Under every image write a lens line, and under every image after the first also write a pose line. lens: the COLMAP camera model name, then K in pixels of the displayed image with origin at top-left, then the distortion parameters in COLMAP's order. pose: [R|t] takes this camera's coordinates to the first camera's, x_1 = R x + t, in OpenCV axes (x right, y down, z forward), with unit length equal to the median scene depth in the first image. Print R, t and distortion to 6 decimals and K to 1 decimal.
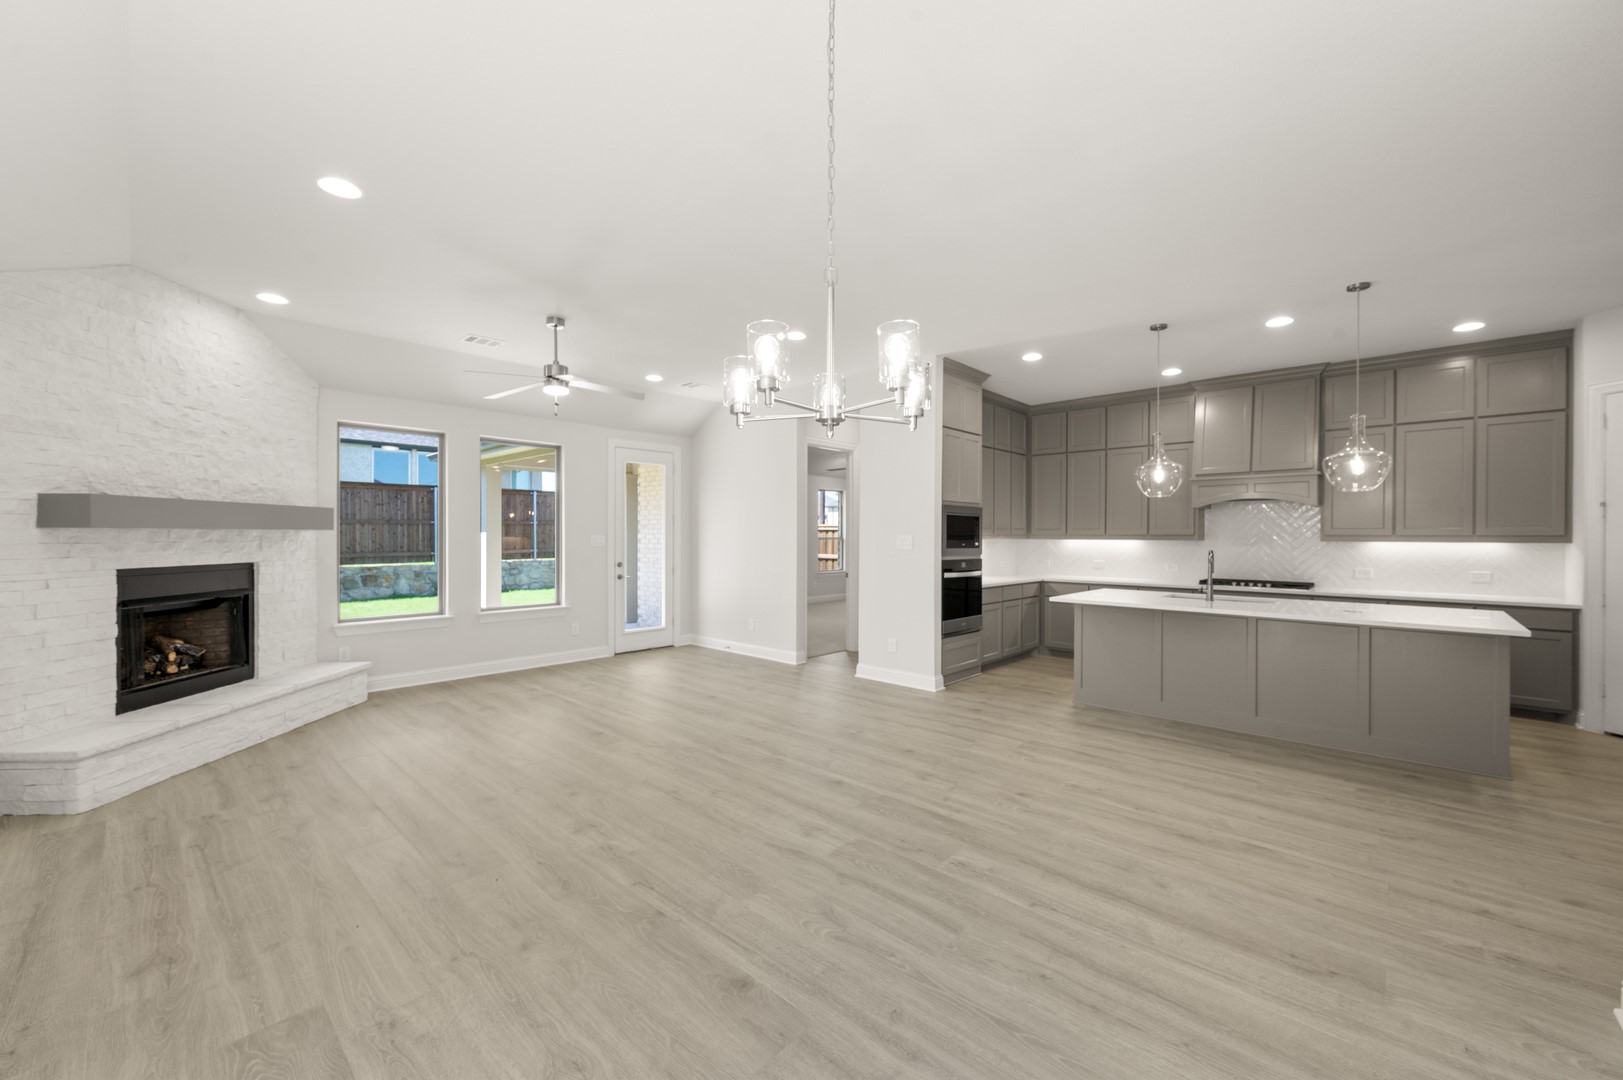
lens RADIAL K [[639.2, 0, 812.6], [0, 639.2, 538.0], [0, 0, 1]] dist [-0.001984, 0.000238]
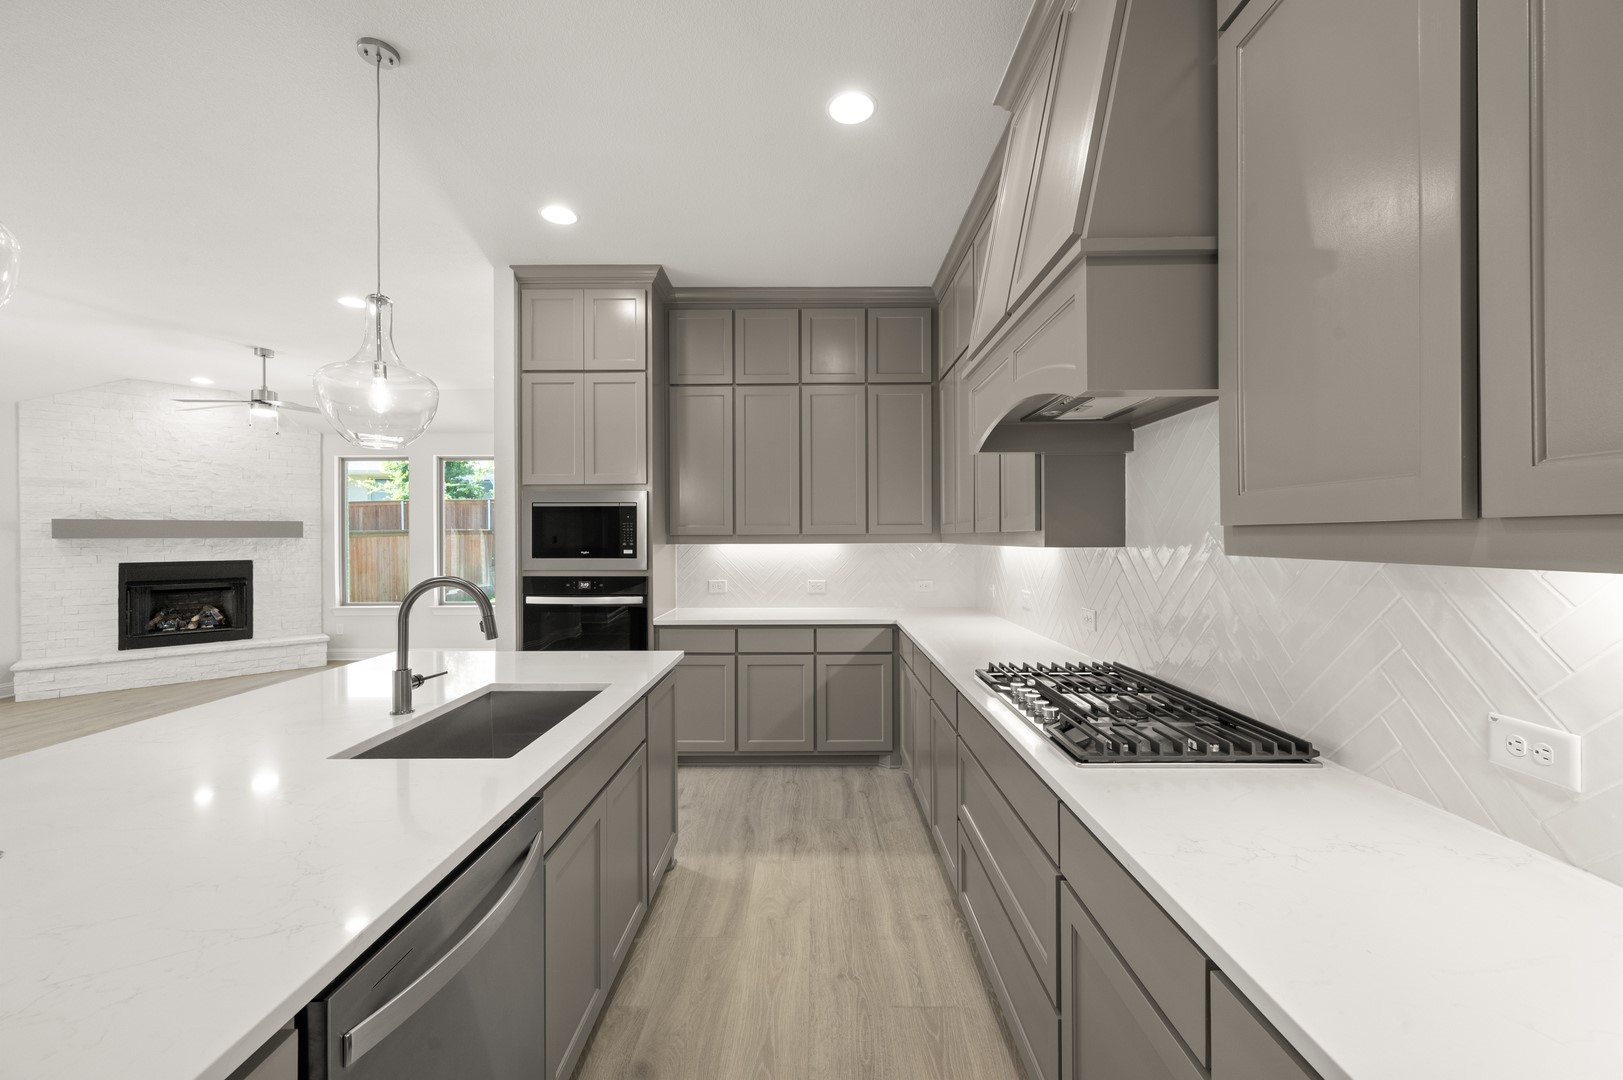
lens RADIAL K [[639.2, 0, 812.6], [0, 639.2, 538.0], [0, 0, 1]] dist [-0.001984, 0.000238]
pose [[0.680112, -0.005949, -0.733084, 1.171235], [0.004438, 0.999982, -0.003997, -0.001173], [0.733094, -0.000535, 0.680127, 1.021425]]
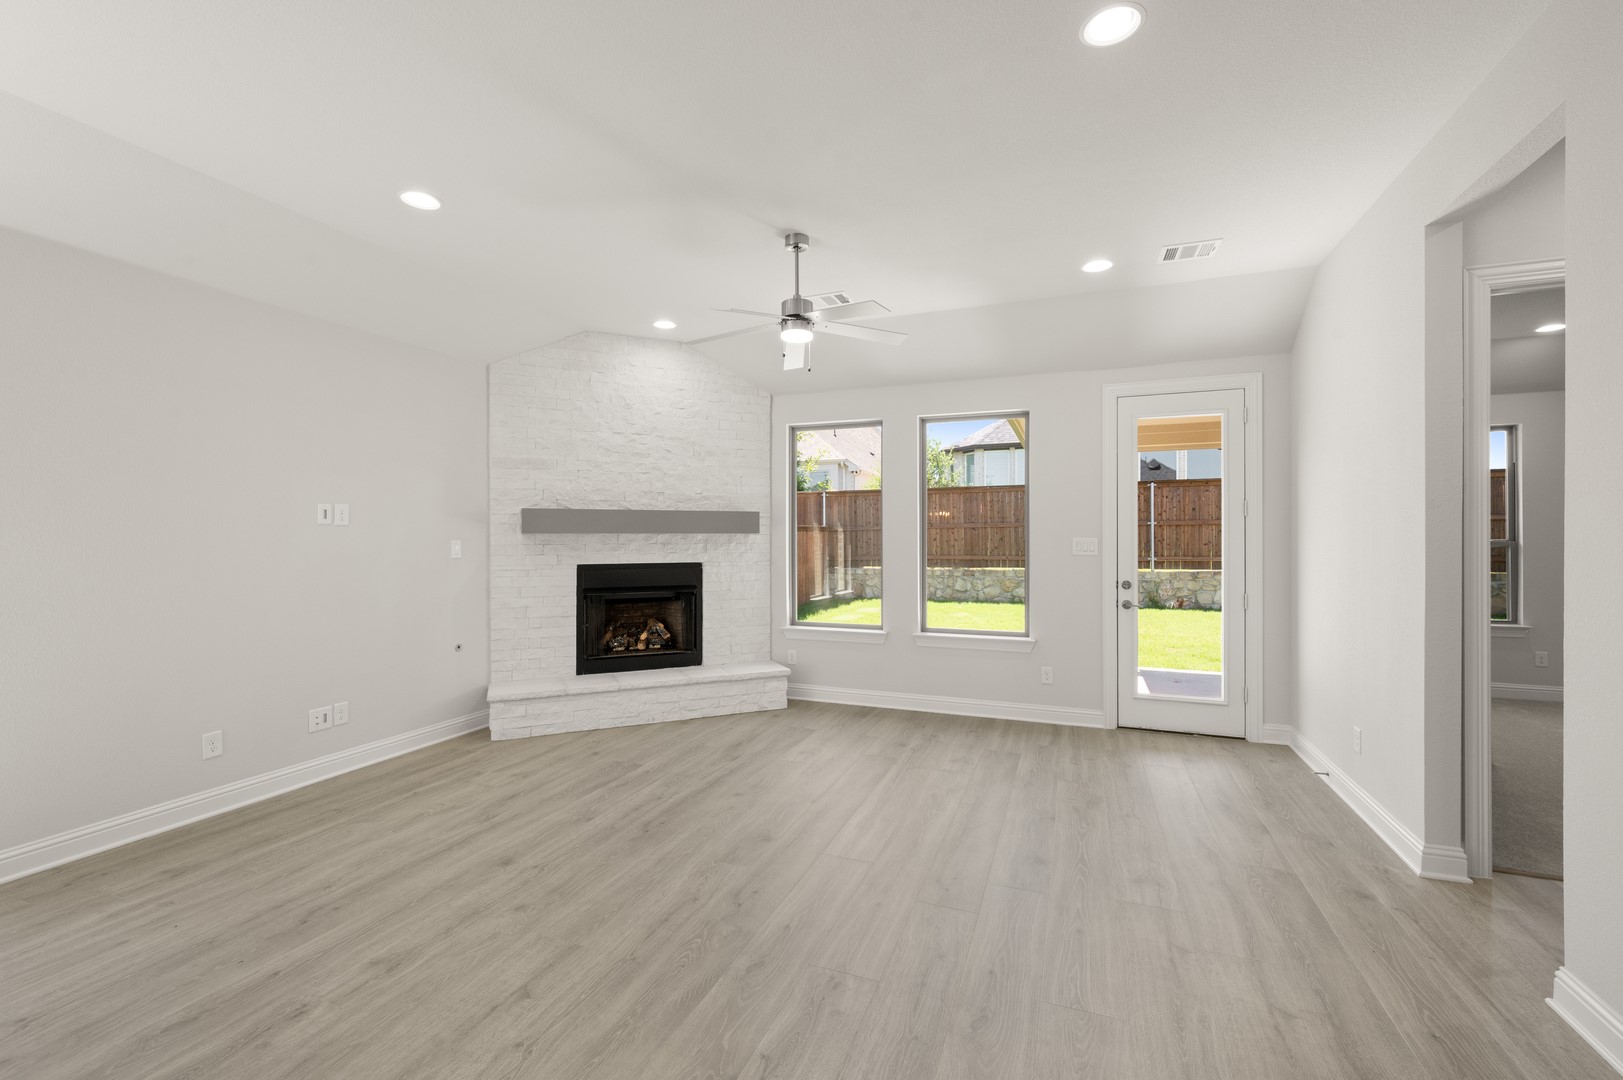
lens RADIAL K [[680.0, 0, 811.5], [0, 680.0, 540.0], [0, 0, 1]] dist [-0.000982, -0.000139]
pose [[0.369373, 0.001156, -0.929280, 0.339125], [-0.002384, 0.999997, 0.000296, -0.002792], [0.929278, 0.002106, 0.369375, 0.794812]]
